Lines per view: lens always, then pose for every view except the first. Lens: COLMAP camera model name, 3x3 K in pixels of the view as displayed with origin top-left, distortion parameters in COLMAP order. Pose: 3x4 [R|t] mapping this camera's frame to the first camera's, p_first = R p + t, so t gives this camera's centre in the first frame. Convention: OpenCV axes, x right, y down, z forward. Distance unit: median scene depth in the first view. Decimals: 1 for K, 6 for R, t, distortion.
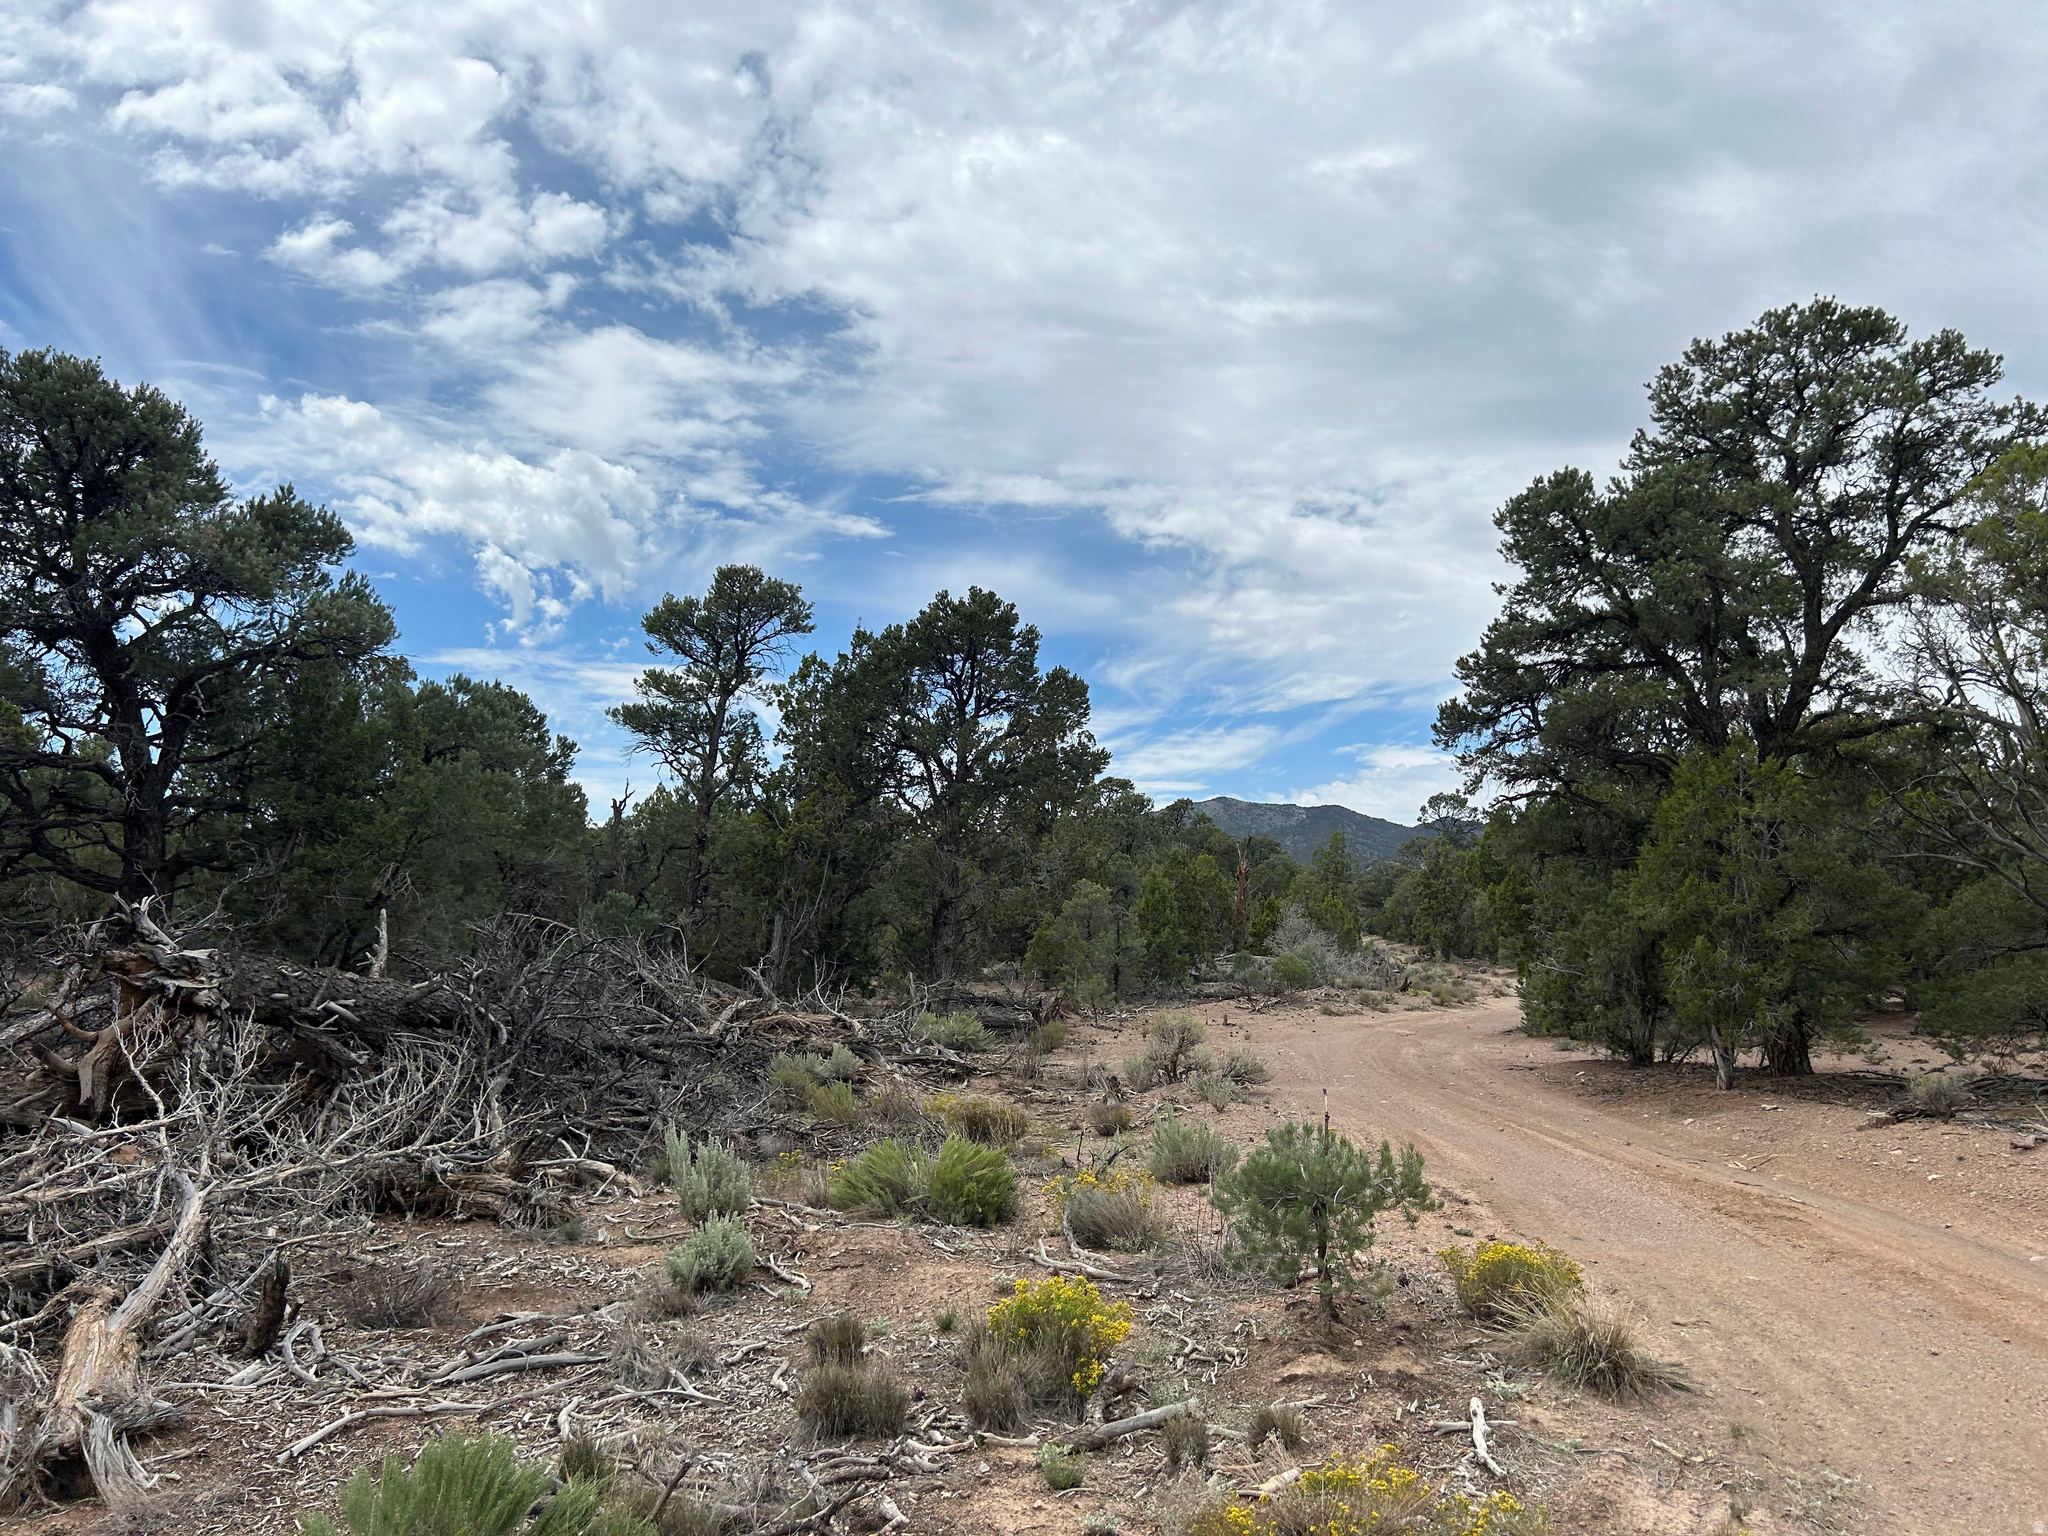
lens RADIAL K [[1513.4, 0, 1024.0], [0, 1513.4, 768.0], [0, 0, 1]] dist [0.007372, -0.002810]
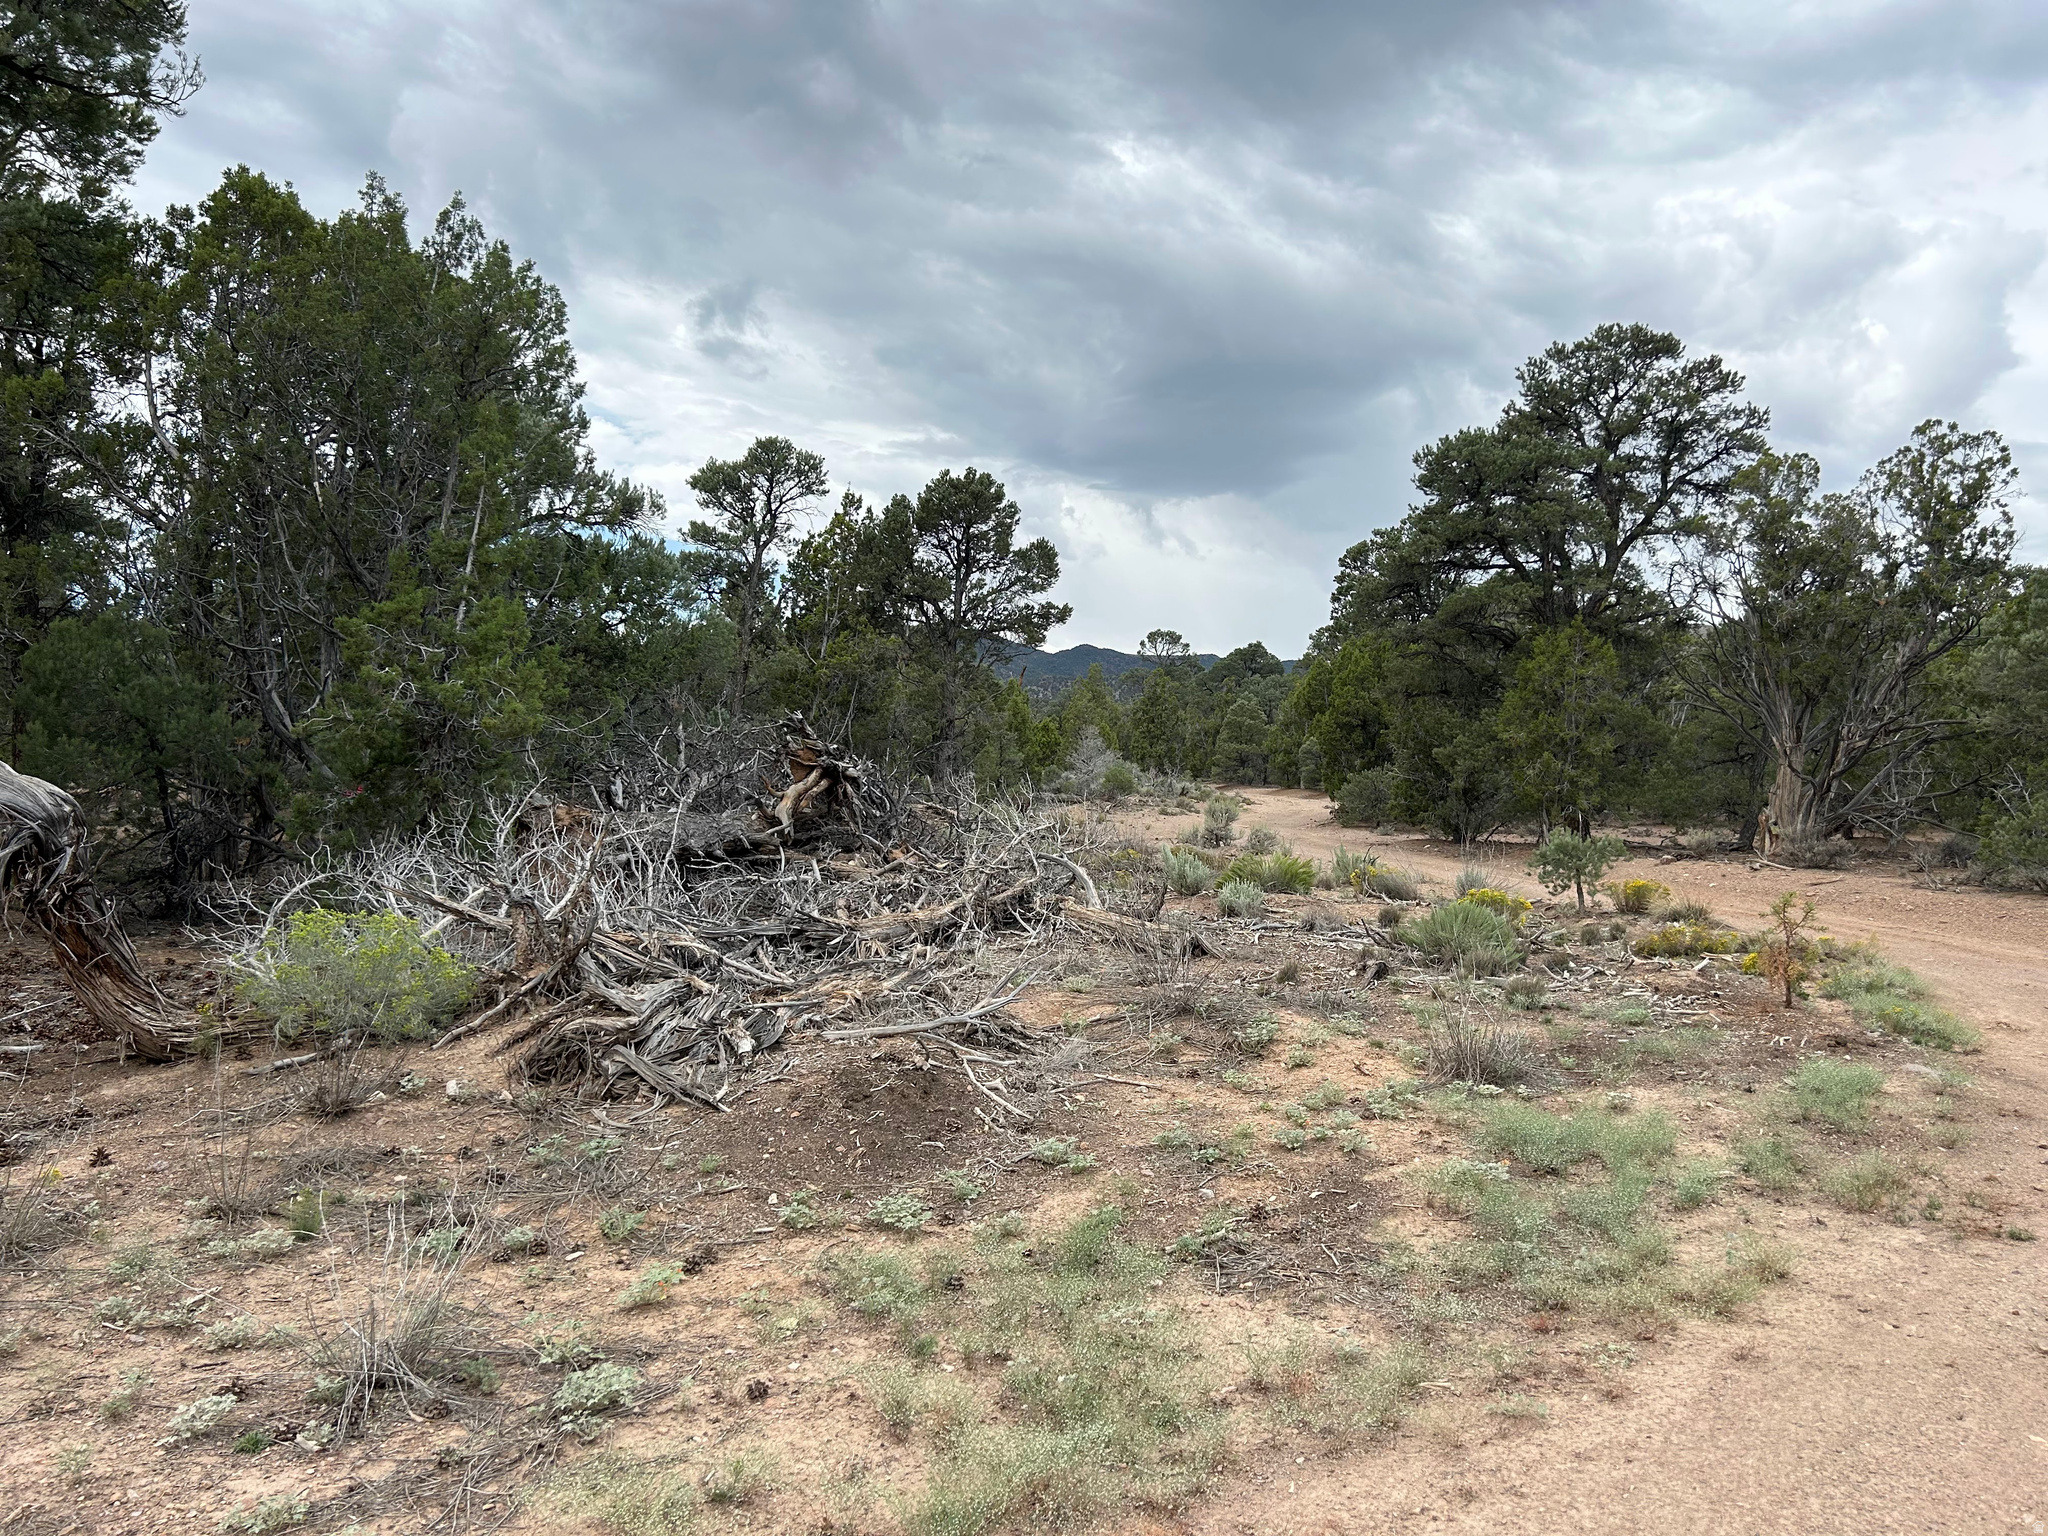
lens RADIAL K [[1513.4, 0, 1024.0], [0, 1513.4, 768.0], [0, 0, 1]] dist [0.007372, -0.002810]
pose [[0.972508, 0.009705, 0.232665, -0.381596], [-0.037075, 0.992840, 0.113556, -0.025005], [-0.229897, -0.119060, 0.965905, -0.327223]]
